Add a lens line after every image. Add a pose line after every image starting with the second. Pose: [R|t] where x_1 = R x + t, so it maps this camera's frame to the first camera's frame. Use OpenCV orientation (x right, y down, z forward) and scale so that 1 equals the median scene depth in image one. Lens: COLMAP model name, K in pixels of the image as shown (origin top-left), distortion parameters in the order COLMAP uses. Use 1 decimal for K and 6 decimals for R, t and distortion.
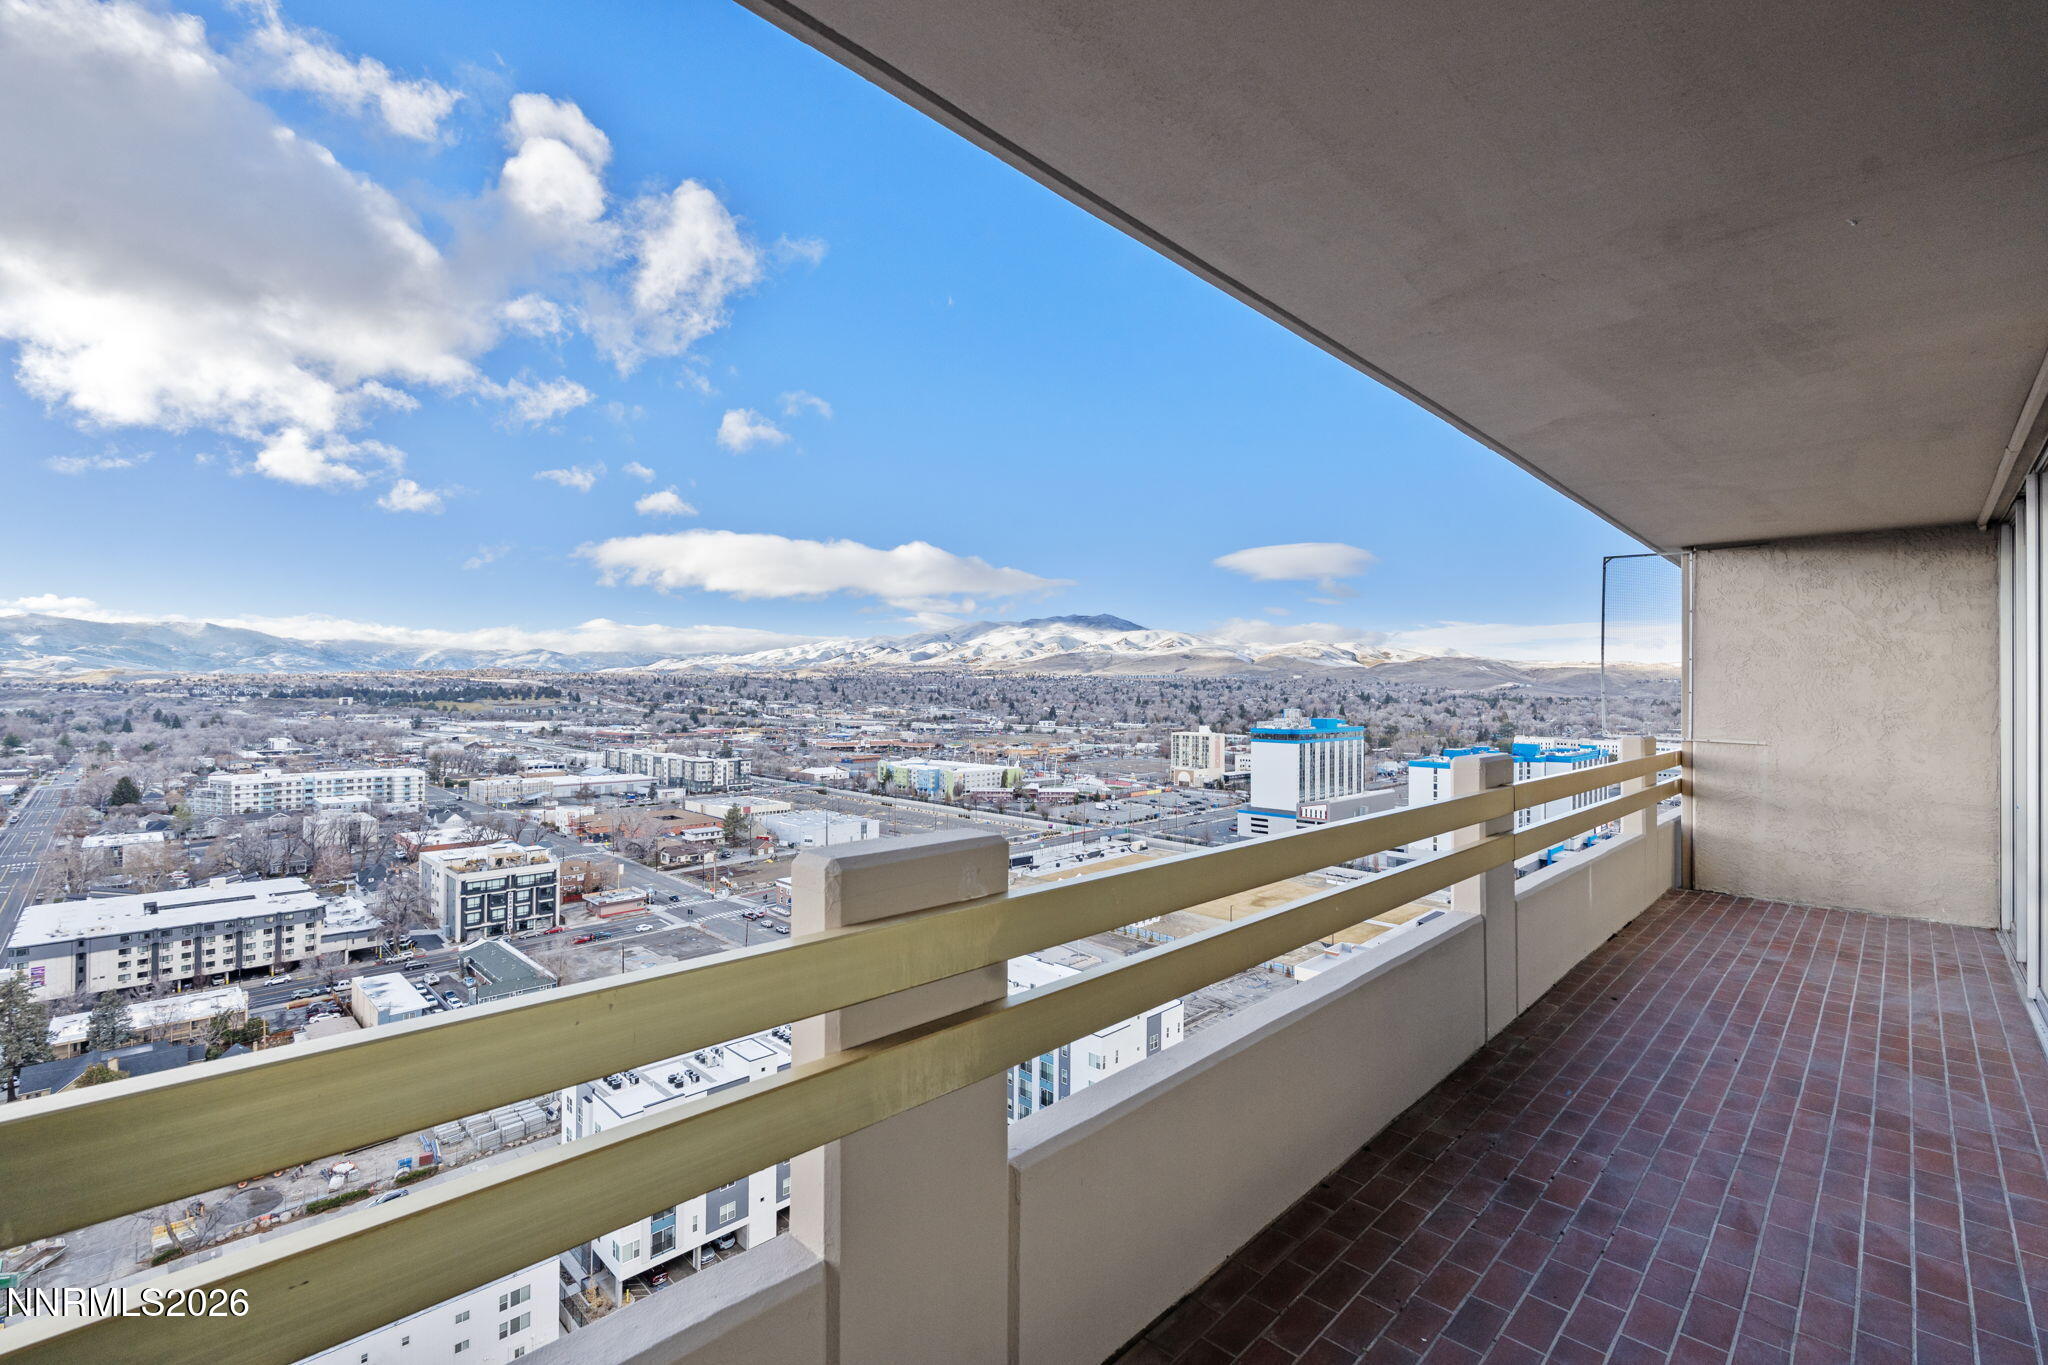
lens RADIAL K [[896.6, 0, 1023.9], [0, 896.6, 682.3], [0, 0, 1]] dist [-0.008051, 0.001284]
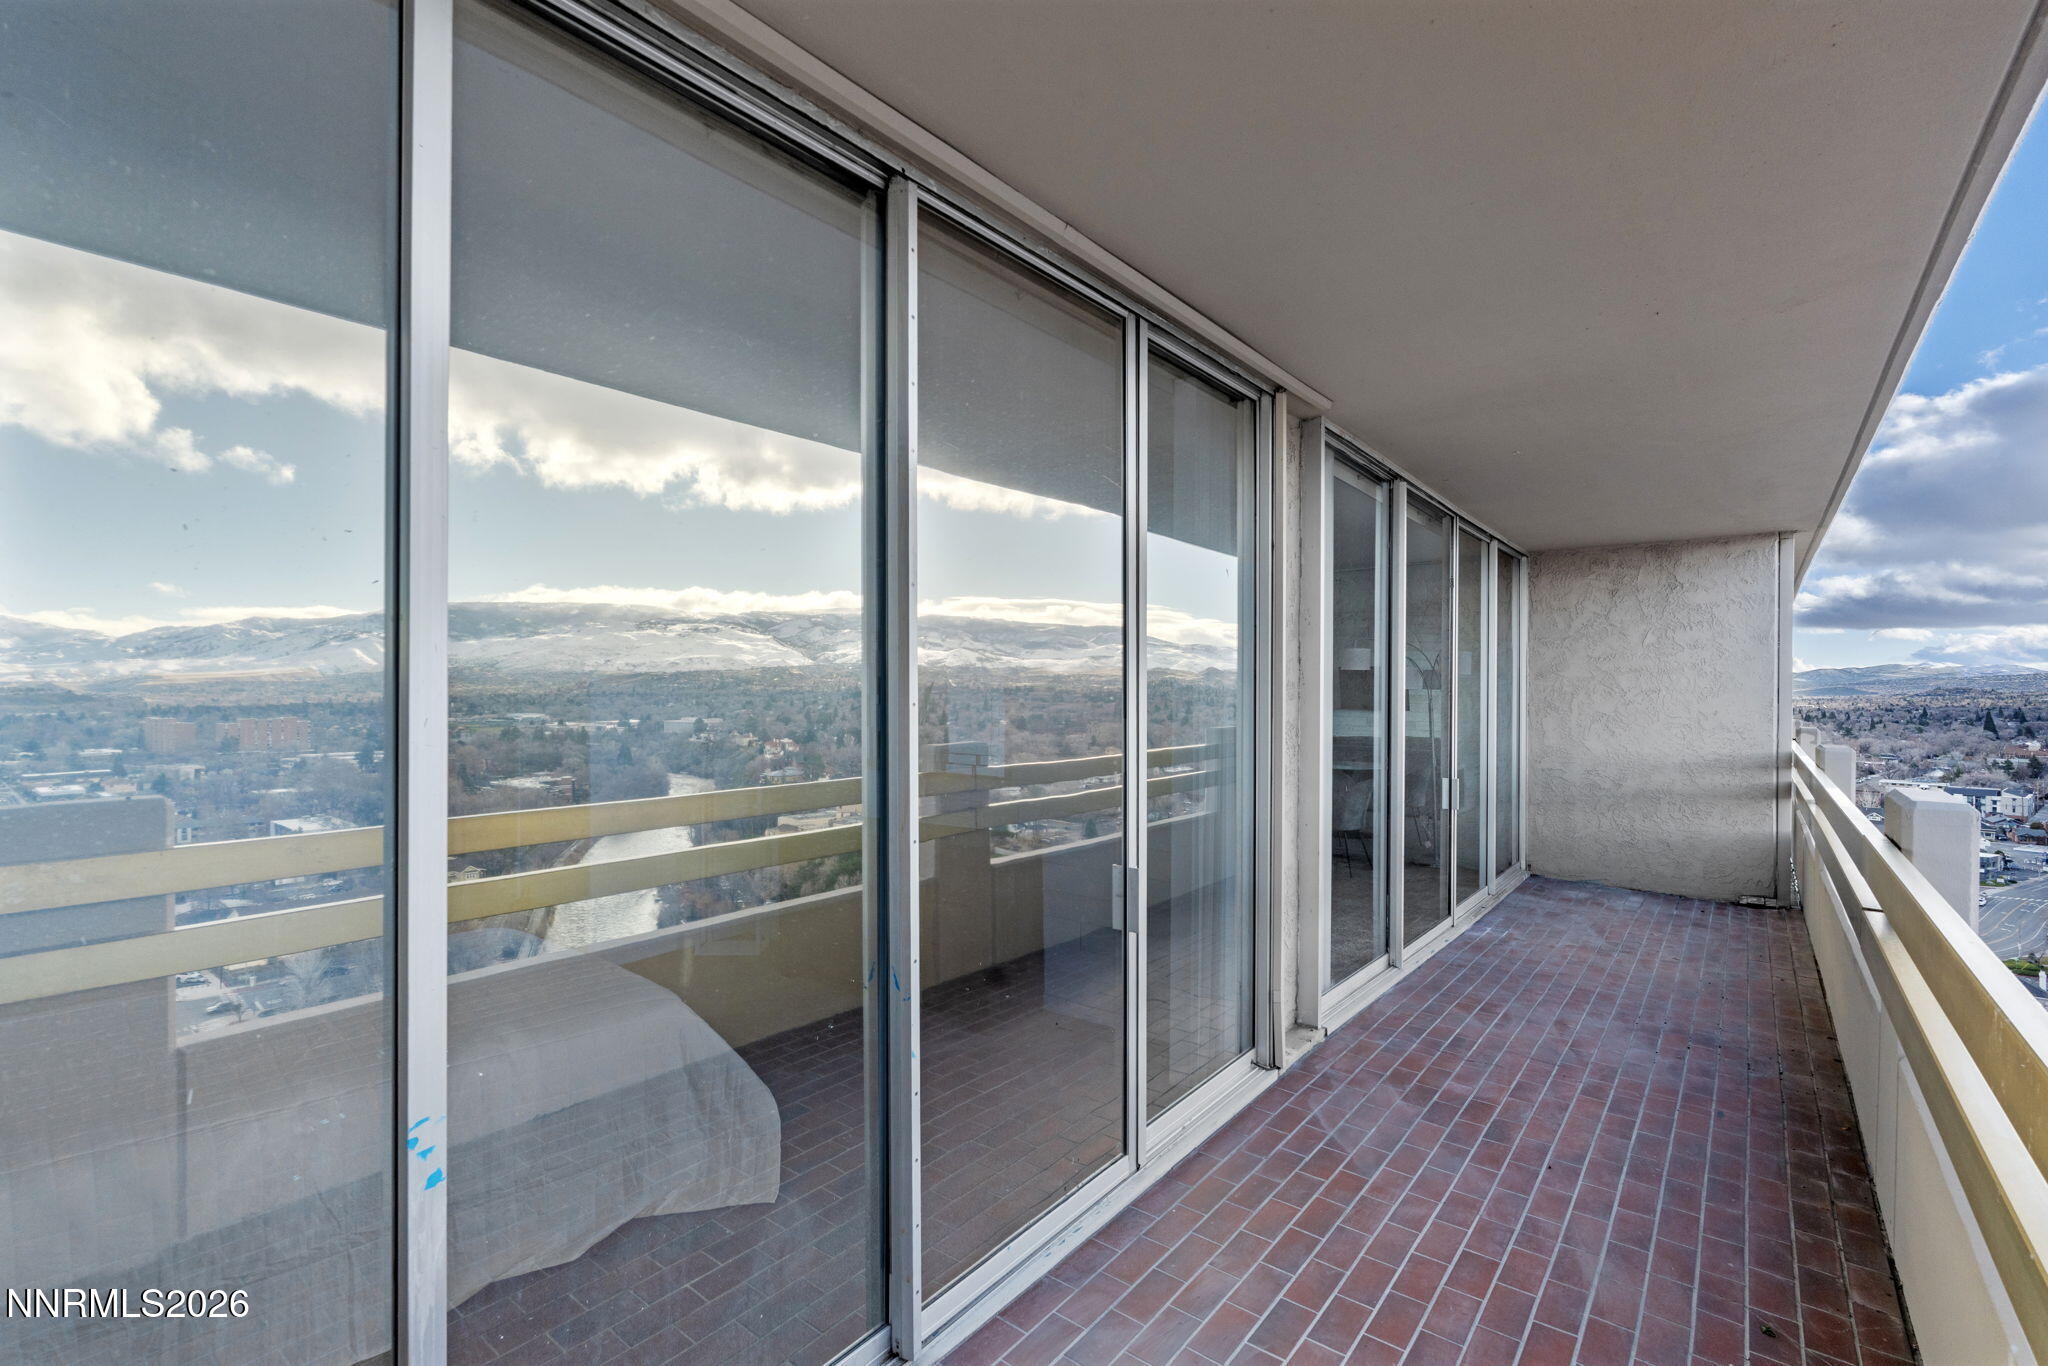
lens RADIAL K [[896.6, 0, 1024.7], [0, 896.6, 690.8], [0, 0, 1]] dist [-0.008051, 0.001284]
pose [[-0.995093, -0.010582, -0.098374, 1.232147], [-0.009844, 0.999920, -0.007991, 0.021283], [0.098450, -0.006984, -0.995117, 1.597741]]
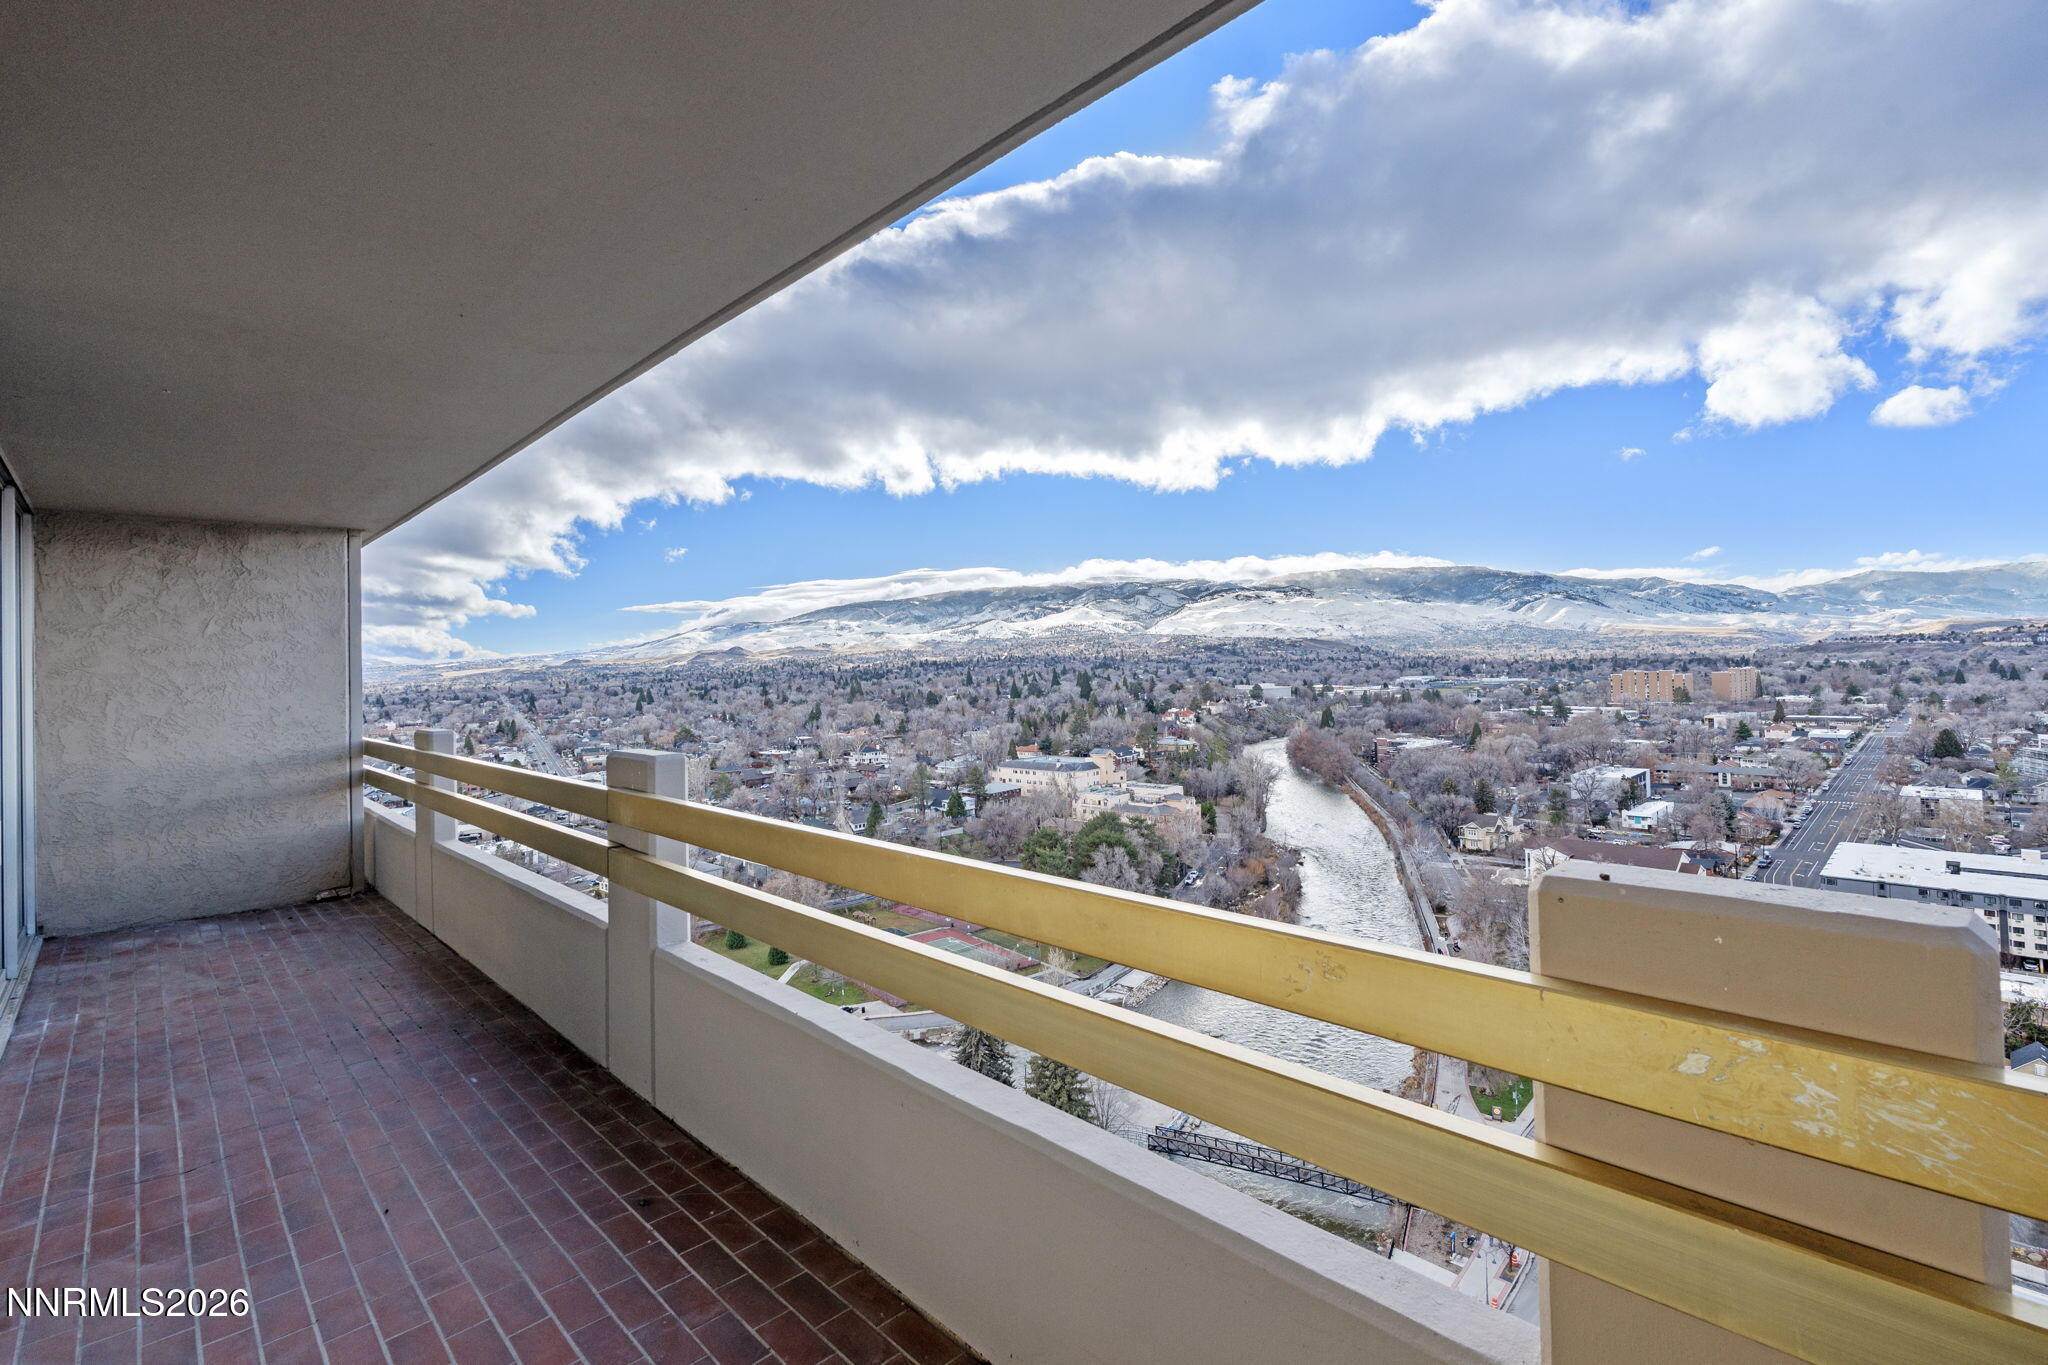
lens RADIAL K [[922.0, 0, 1026.1], [0, 922.0, 635.5], [0, 0, 1]] dist [-0.006340, 0.000227]
pose [[-0.018222, -0.035730, -0.999195, 1.408219], [0.040003, 0.998535, -0.036436, 0.019997], [0.999033, -0.040635, -0.016766, 1.415208]]
